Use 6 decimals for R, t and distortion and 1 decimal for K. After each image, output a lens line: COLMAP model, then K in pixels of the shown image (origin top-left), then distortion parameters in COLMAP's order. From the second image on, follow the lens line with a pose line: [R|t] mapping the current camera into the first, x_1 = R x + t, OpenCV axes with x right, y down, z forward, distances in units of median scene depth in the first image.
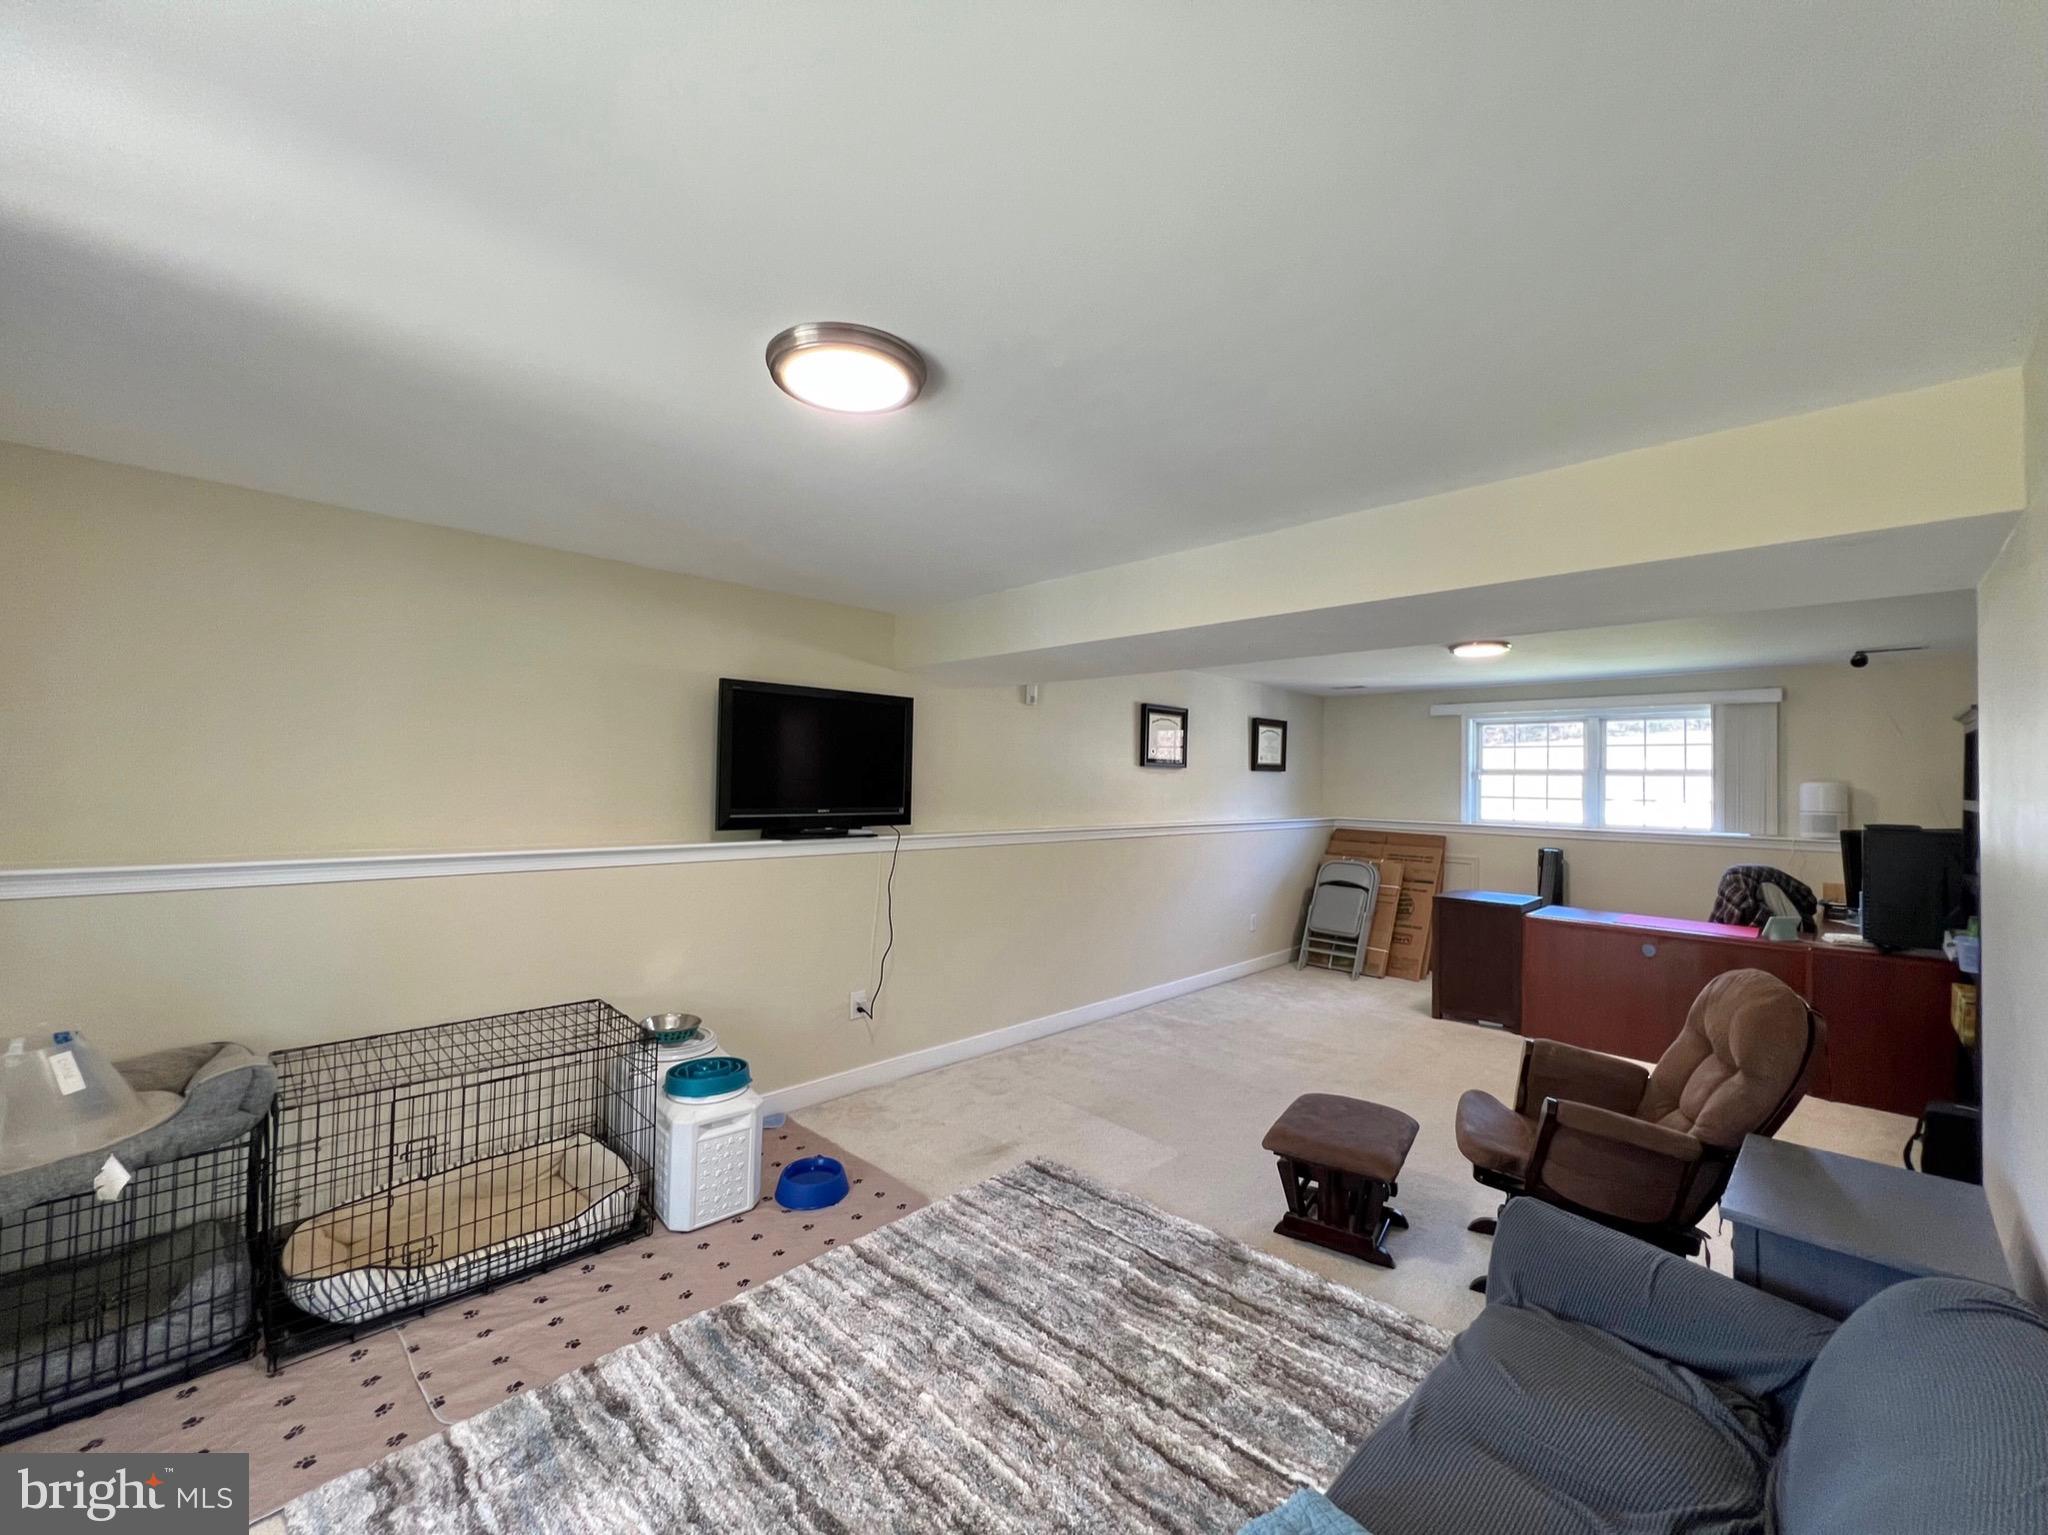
lens RADIAL K [[819.5, 0, 1024.6], [0, 819.5, 761.3], [0, 0, 1]] dist [-0.001531, 0.000212]
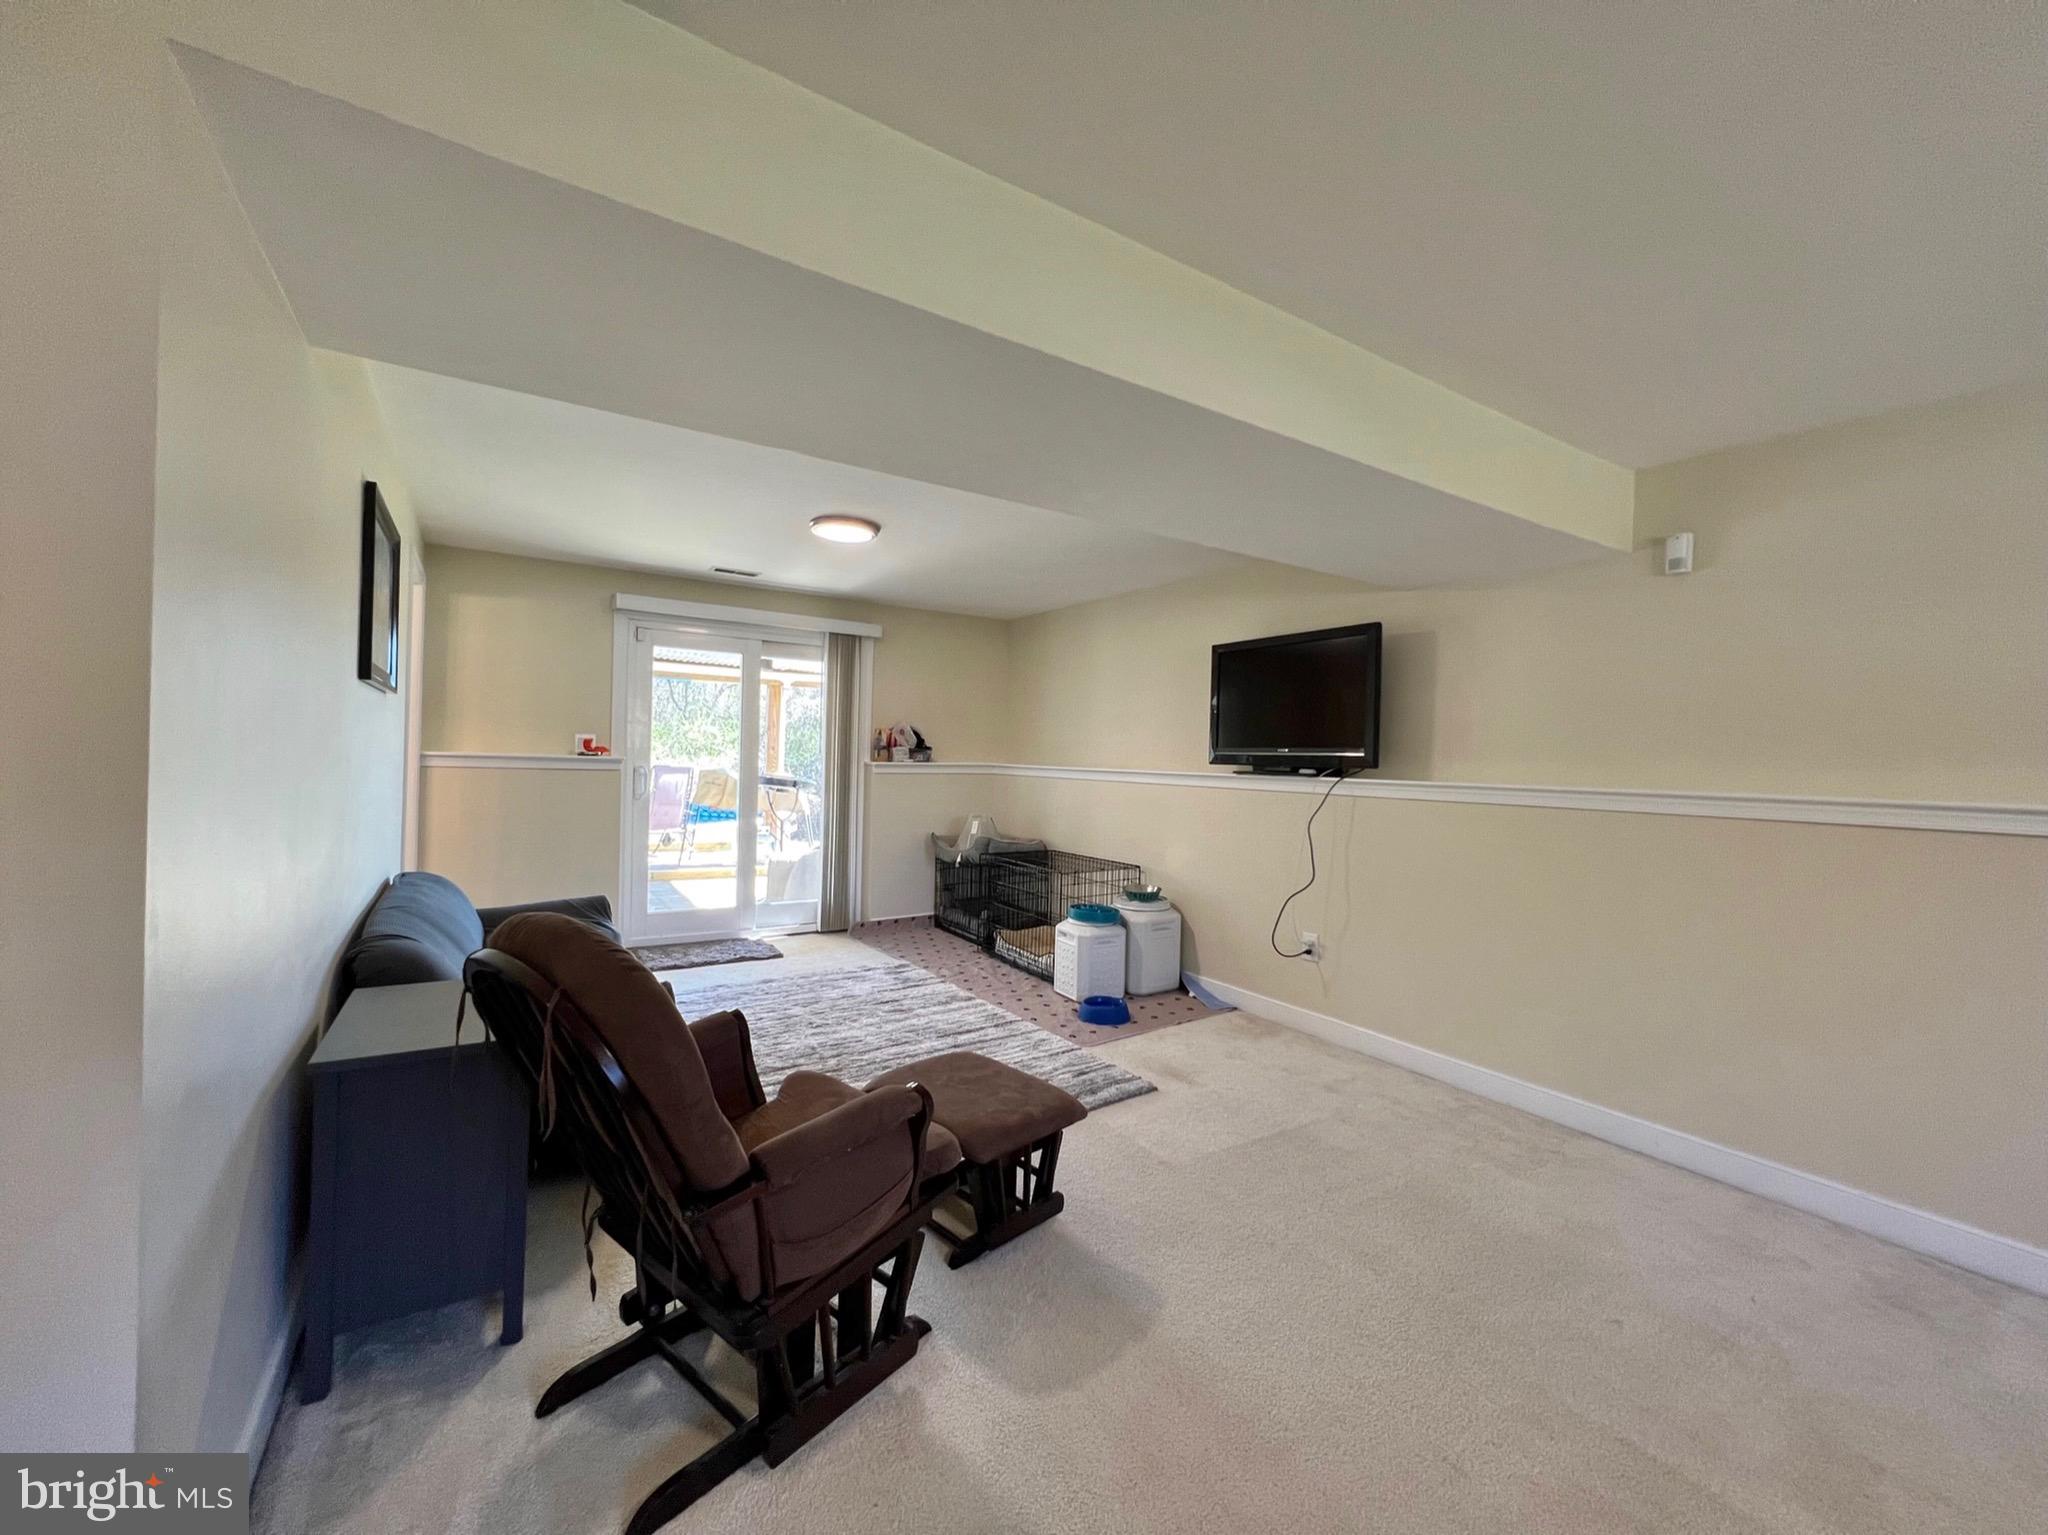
lens RADIAL K [[819.5, 0, 1024.1], [0, 819.5, 766.3], [0, 0, 1]] dist [-0.001531, 0.000212]
pose [[-0.211186, -0.015447, -0.977324, 0.549611], [-0.005707, 0.999878, -0.014570, 0.062902], [0.977429, 0.002501, -0.211248, 0.571370]]
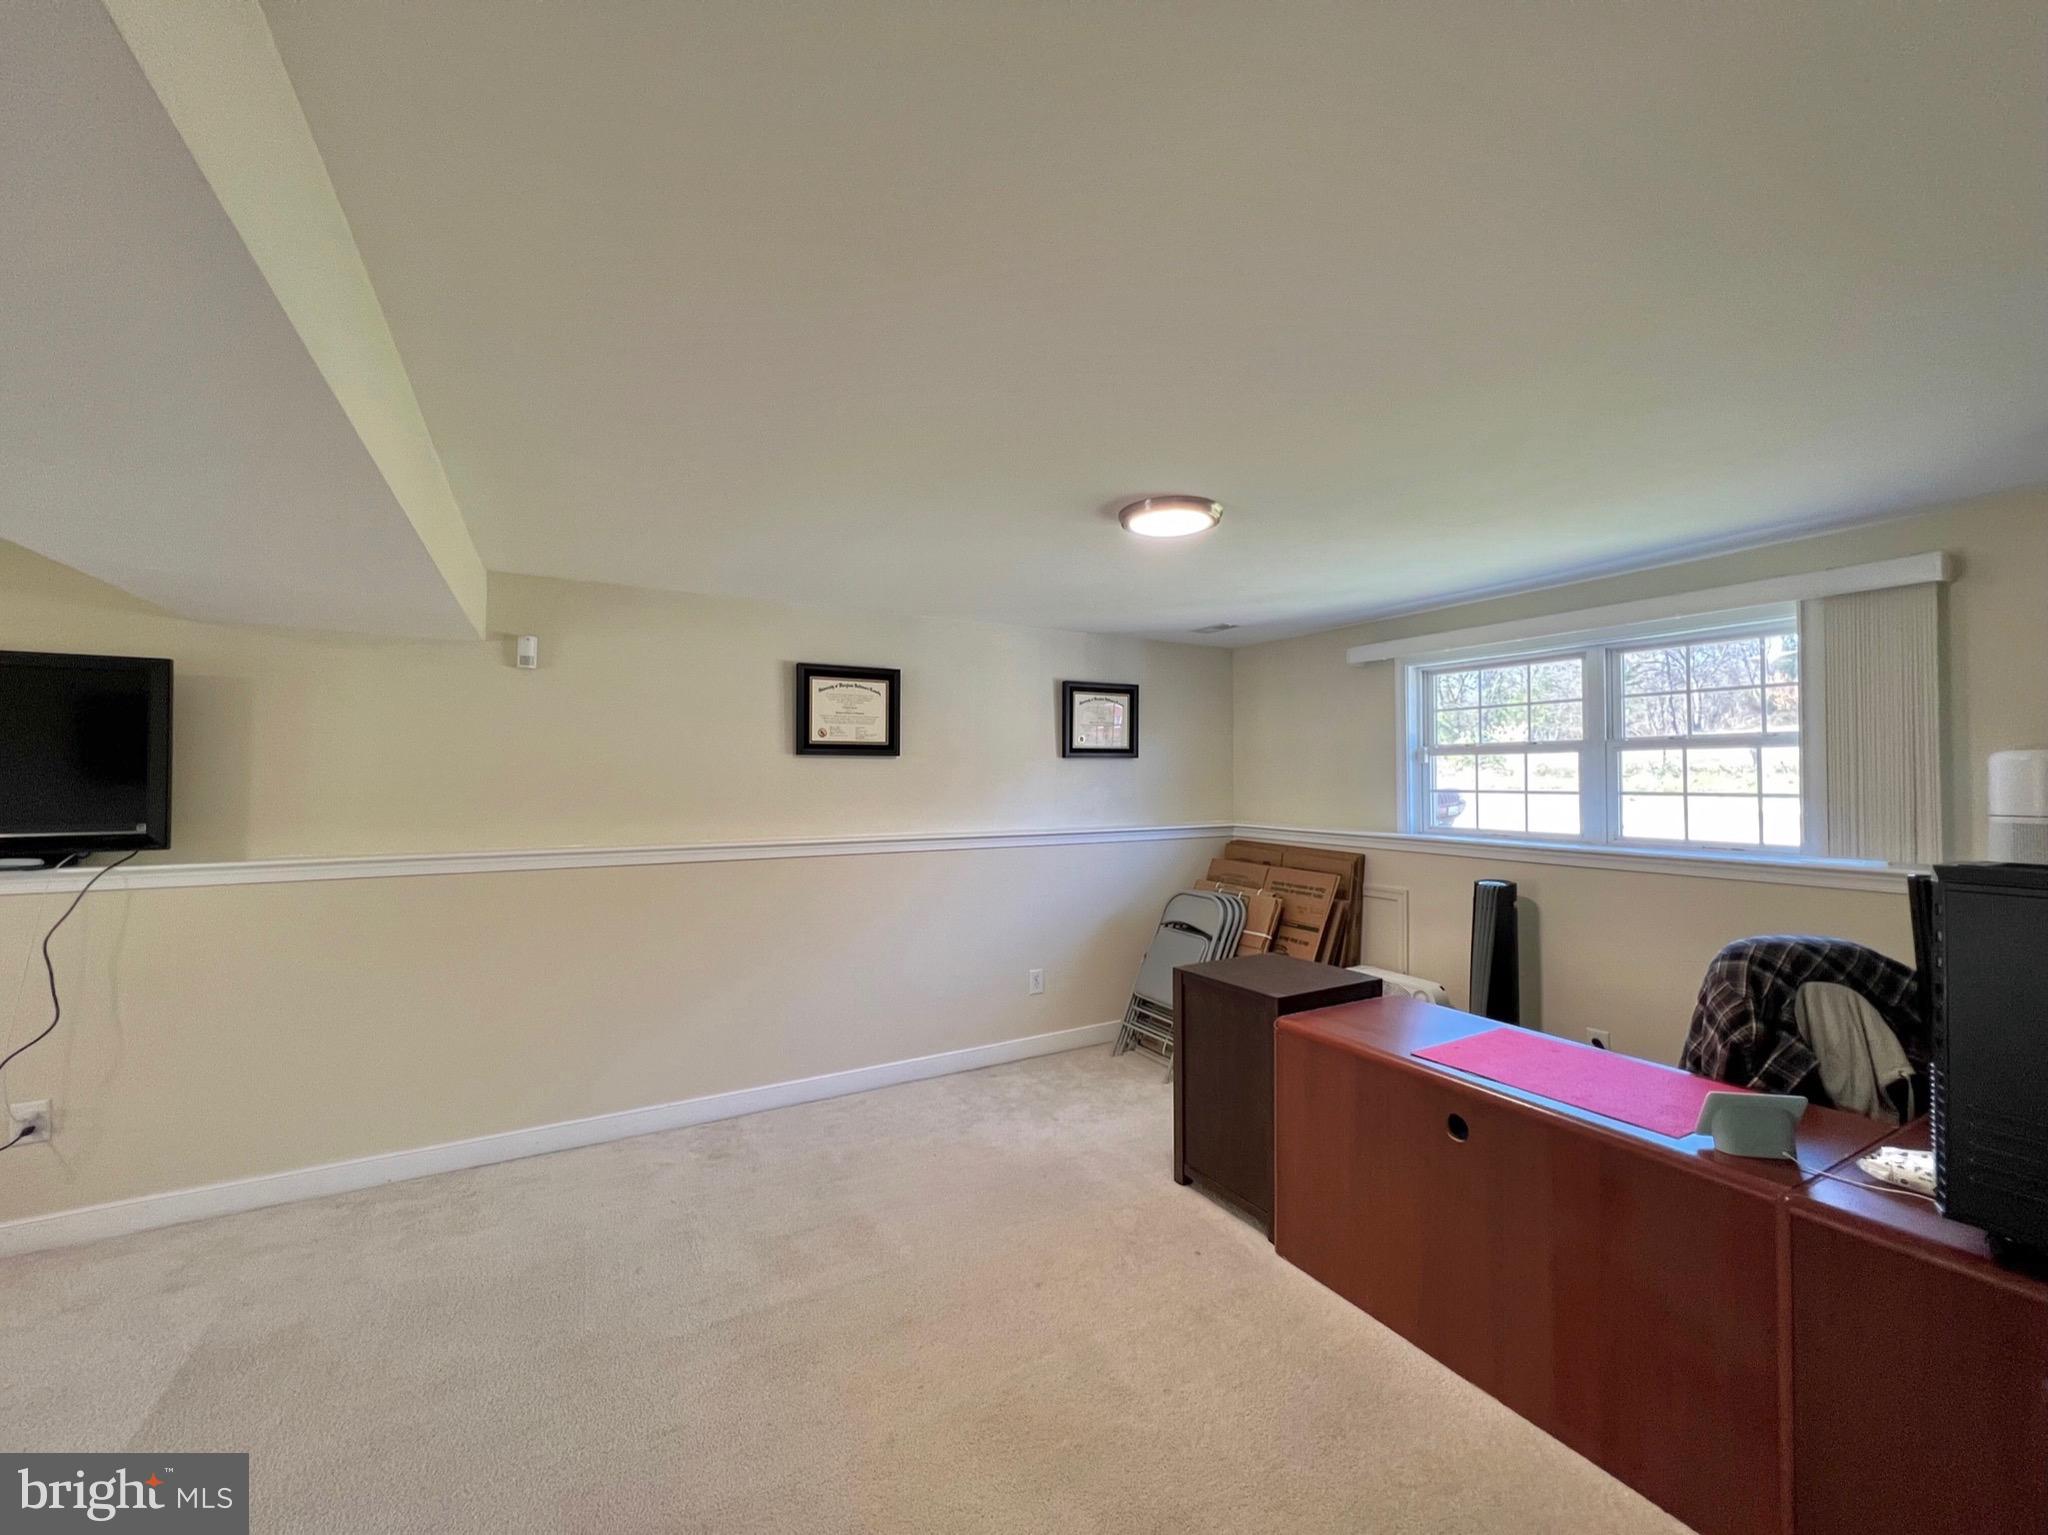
lens RADIAL K [[819.5, 0, 1023.7], [0, 819.5, 761.0], [0, 0, 1]] dist [-0.001531, 0.000212]
pose [[0.964491, -0.024151, -0.263007, 0.494703], [0.024686, 0.999694, -0.001268, 0.016679], [0.262958, -0.005270, 0.964793, 0.377016]]
